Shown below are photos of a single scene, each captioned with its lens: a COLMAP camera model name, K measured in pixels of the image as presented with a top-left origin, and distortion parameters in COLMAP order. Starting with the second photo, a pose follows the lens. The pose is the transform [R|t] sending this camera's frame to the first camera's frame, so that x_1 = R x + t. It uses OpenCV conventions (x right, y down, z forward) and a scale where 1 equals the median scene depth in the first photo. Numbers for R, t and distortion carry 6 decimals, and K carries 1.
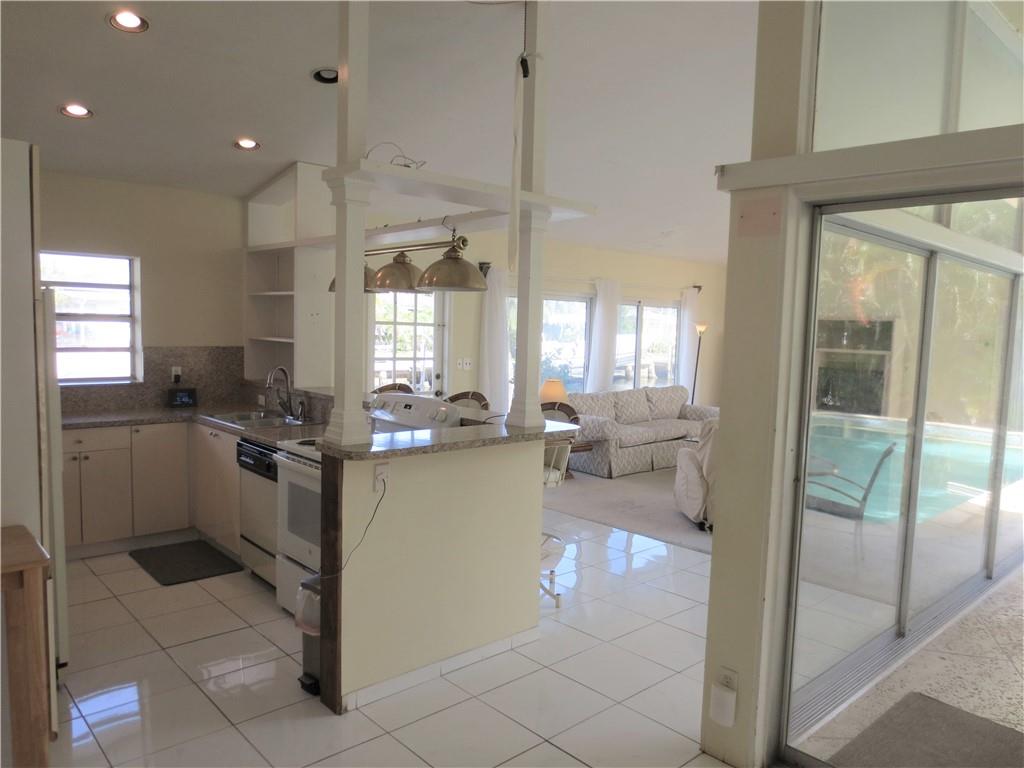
lens RADIAL K [[721.8, 0, 511.9], [0, 721.8, 385.7], [0, 0, 1]] dist [-0.032861, 0.002847]
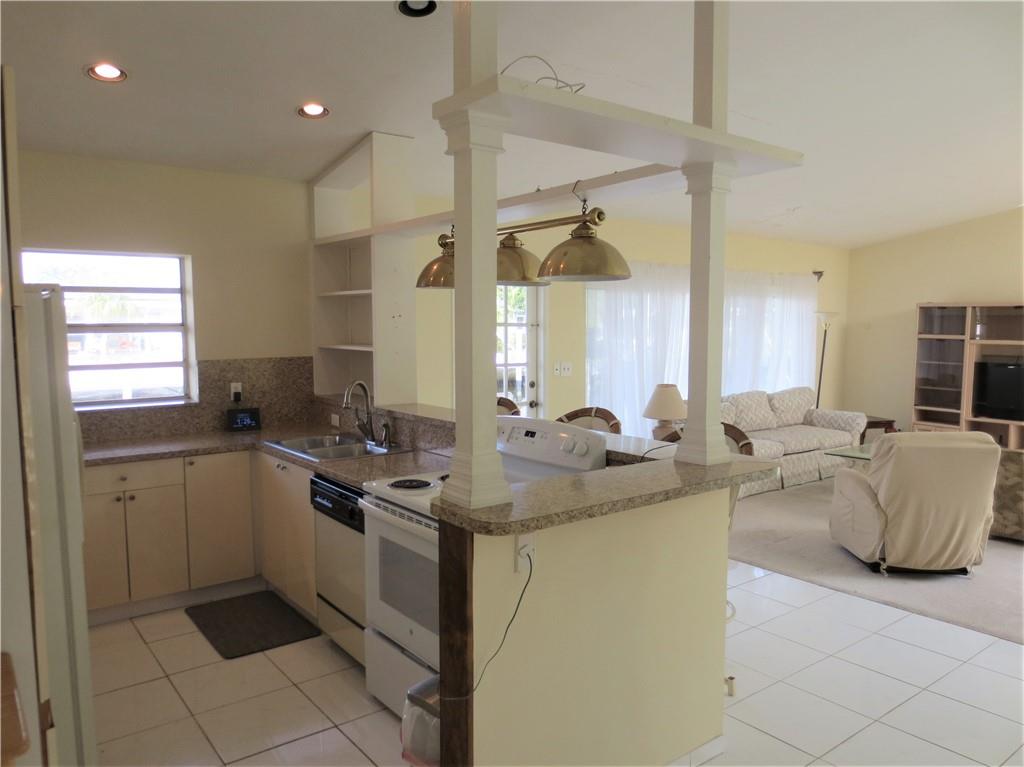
lens RADIAL K [[737.1, 0, 510.1], [0, 737.1, 385.6], [0, 0, 1]] dist [-0.030049, 0.002272]
pose [[0.996159, -0.021339, -0.084929, -0.071747], [0.021469, 0.999769, 0.000612, -0.016898], [0.084896, -0.002433, 0.996387, 0.162901]]
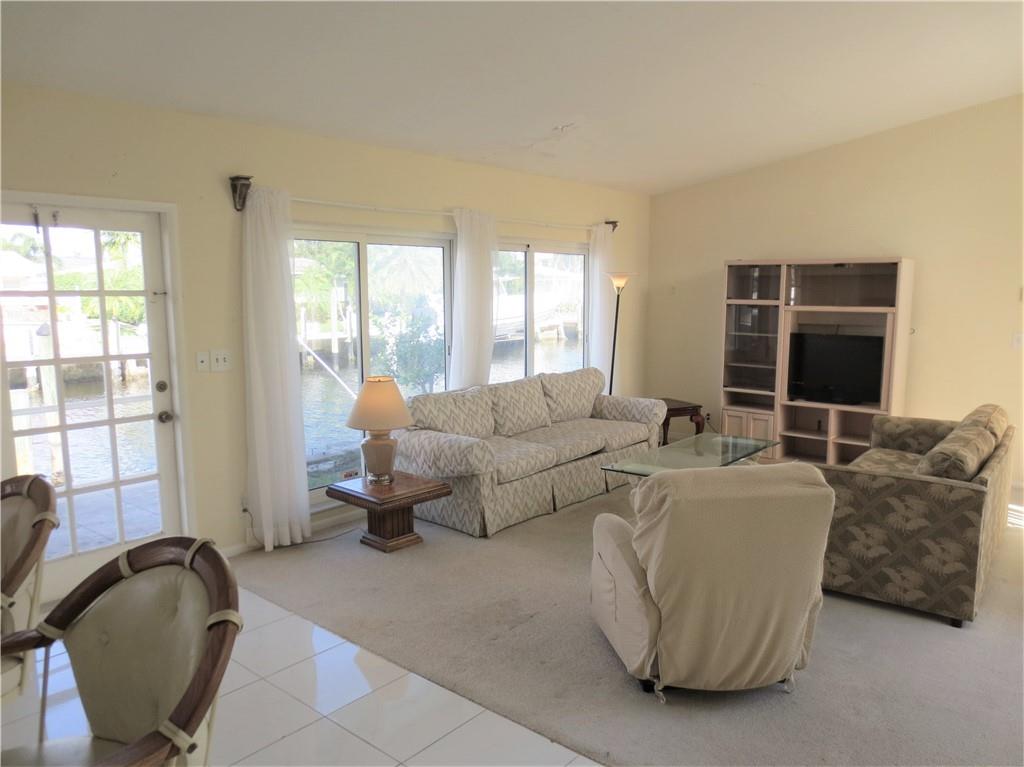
lens RADIAL K [[730.1, 0, 511.6], [0, 730.1, 390.3], [0, 0, 1]] dist [-0.029855, -0.000135]
pose [[0.991670, -0.051932, 0.117873, 0.129935], [0.045114, 0.997191, 0.059790, -0.040877], [-0.120647, -0.053974, 0.991227, 0.556751]]
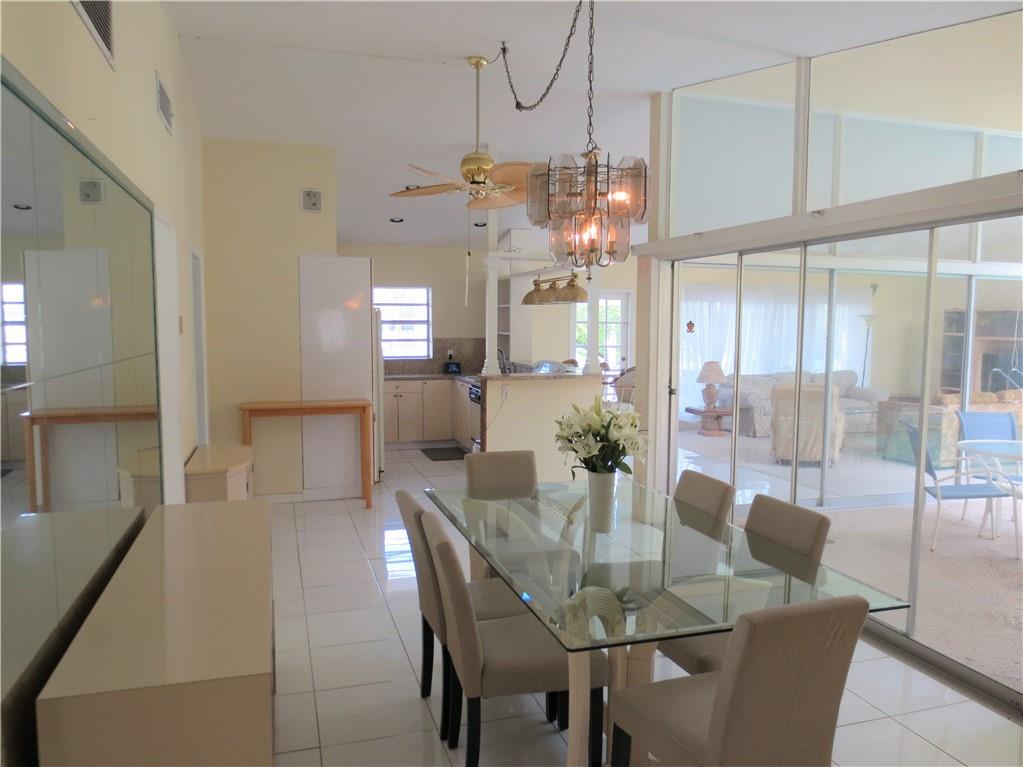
lens RADIAL K [[758.7, 0, 512.4], [0, 758.7, 385.9], [0, 0, 1]] dist [-0.002104, -0.000159]
pose [[0.904589, 0.013127, -0.426083, 0.449081], [-0.015483, 0.999878, -0.002067, 0.062050], [0.426004, 0.008467, 0.904682, -0.592266]]
